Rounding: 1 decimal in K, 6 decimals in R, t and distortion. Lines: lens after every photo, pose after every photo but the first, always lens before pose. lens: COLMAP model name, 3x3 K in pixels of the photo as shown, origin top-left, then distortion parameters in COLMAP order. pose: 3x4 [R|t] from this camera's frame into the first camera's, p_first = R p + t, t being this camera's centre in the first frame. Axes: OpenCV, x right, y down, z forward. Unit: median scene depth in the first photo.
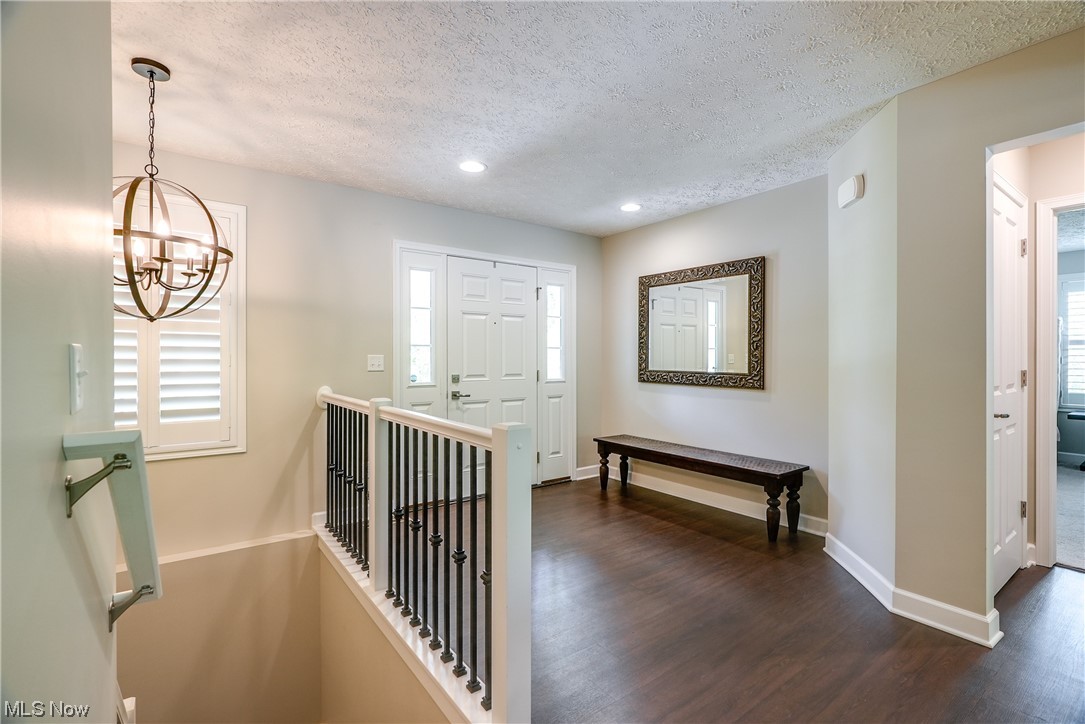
lens RADIAL K [[494.9, 0, 548.3], [0, 494.9, 362.0], [0, 0, 1]] dist [-0.008379, 0.000305]
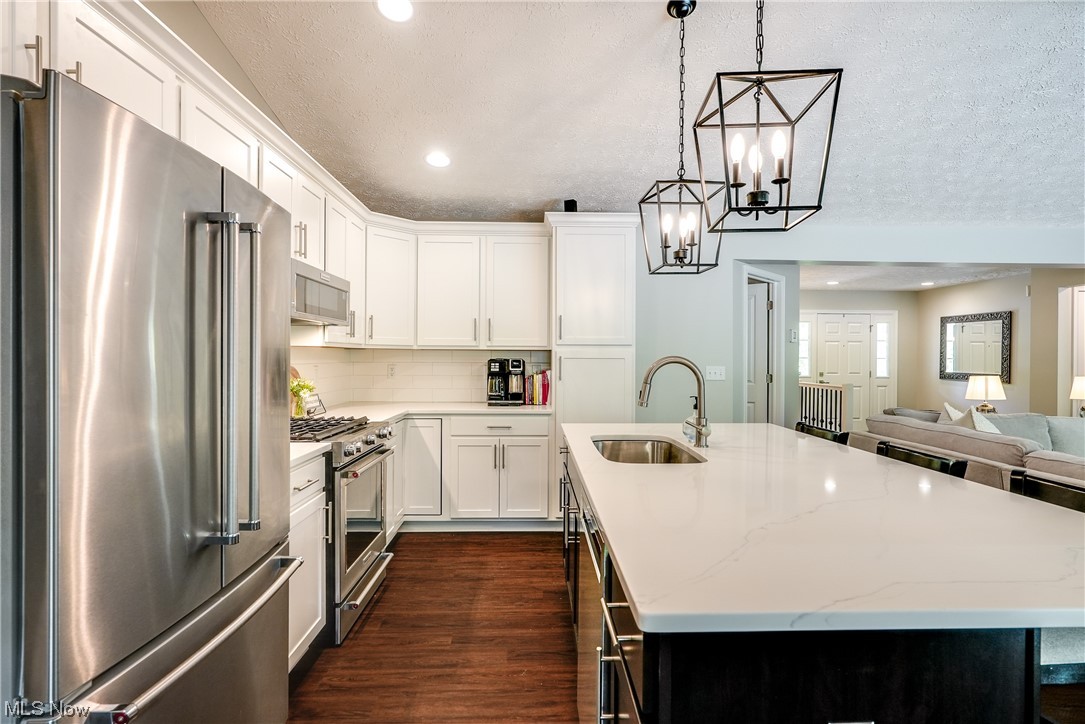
lens RADIAL K [[538.0, 0, 545.8], [0, 538.0, 360.6], [0, 0, 1]] dist [-0.008383, 0.000457]
pose [[0.816037, 0.009816, -0.577916, 0.159714], [-0.010156, 0.999945, 0.002644, -0.016373], [0.577910, 0.003711, 0.816092, -1.430071]]
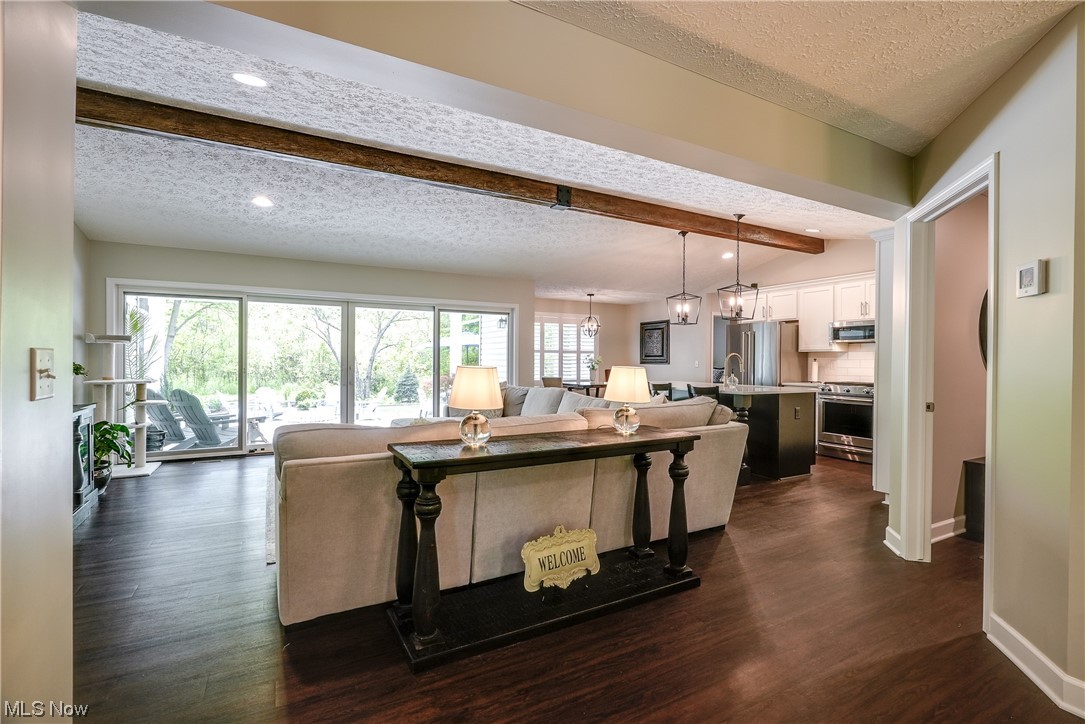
lens RADIAL K [[492.2, 0, 537.6], [0, 492.2, 359.9], [0, 0, 1]] dist [-0.001996, 0.000026]
pose [[-0.987485, -0.006230, 0.157590, 0.272270], [-0.005671, 0.999976, 0.003997, -0.004616], [-0.157611, 0.003053, -0.987497, 0.573756]]
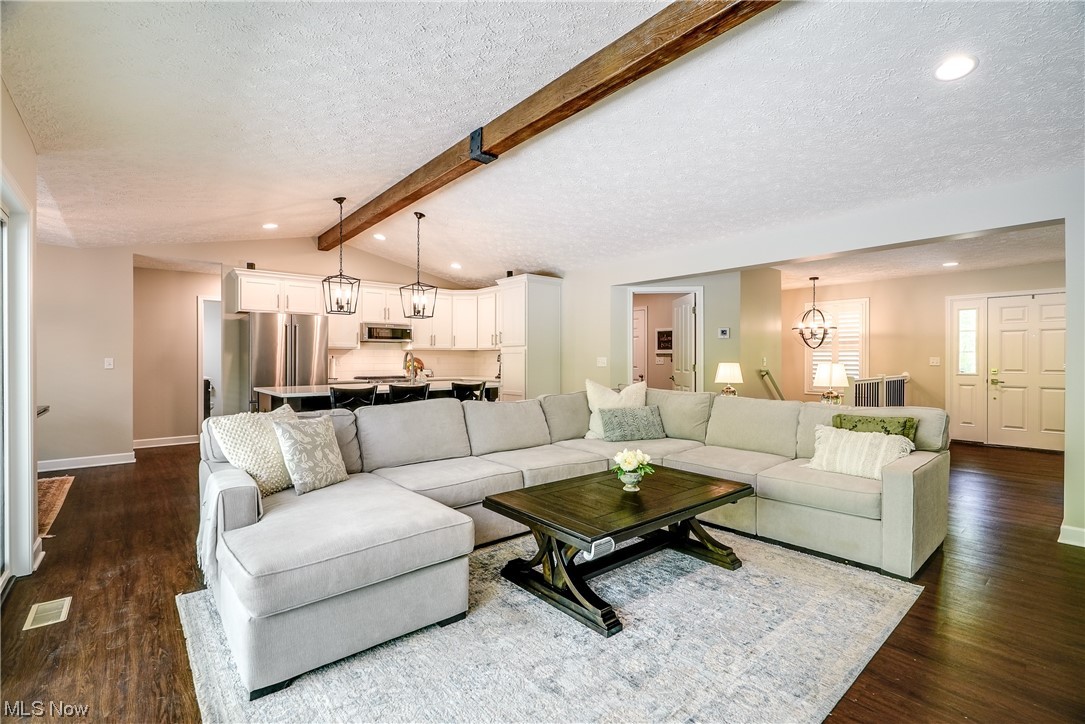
lens RADIAL K [[494.9, 0, 548.3], [0, 494.9, 362.0], [0, 0, 1]] dist [-0.008379, 0.000305]
pose [[0.059149, 0.007449, -0.998221, 1.356629], [-0.005885, 0.999957, 0.007113, -0.001053], [0.998232, 0.005454, 0.059190, -0.583353]]
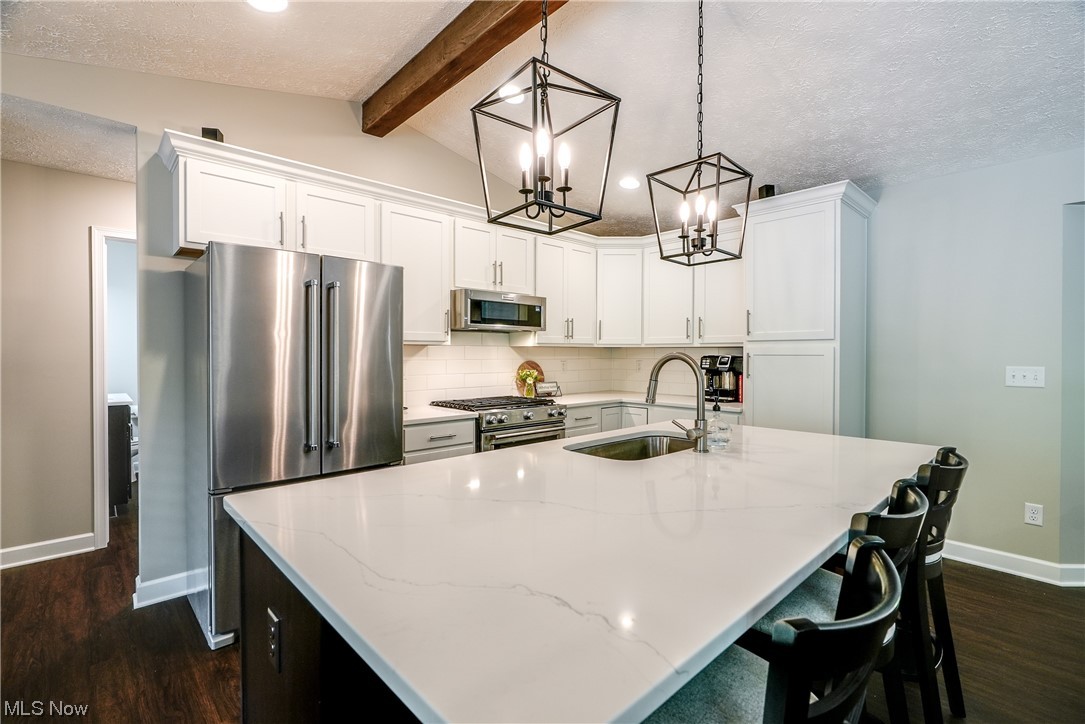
lens RADIAL K [[503.2, 0, 551.2], [0, 503.2, 356.0], [0, 0, 1]] dist [-0.003858, 0.000459]
pose [[0.118549, 0.008971, -0.992908, 0.433394], [-0.008076, 0.999935, 0.008071, -0.020683], [0.992915, 0.007062, 0.118614, -1.075531]]
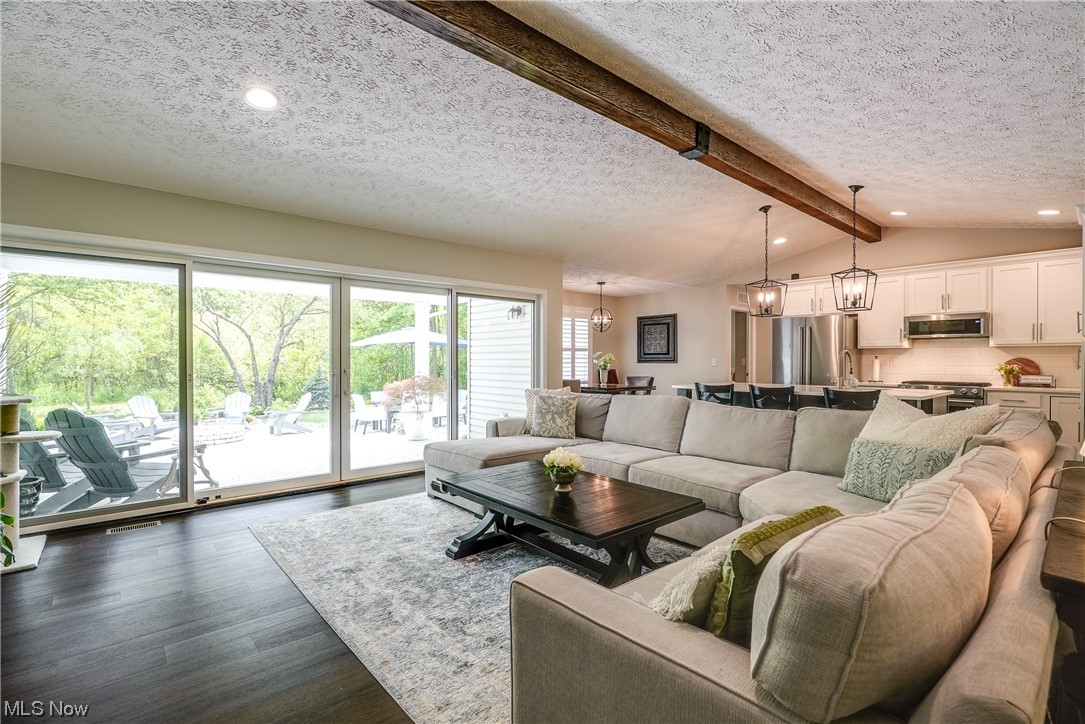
lens RADIAL K [[495.2, 0, 538.4], [0, 495.2, 361.6], [0, 0, 1]] dist [-0.002142, 0.000758]
pose [[-0.997884, 0.000070, -0.065021, 0.761649], [-0.000483, 0.999964, 0.008479, -0.001972], [0.065020, 0.008492, -0.997848, 0.253334]]
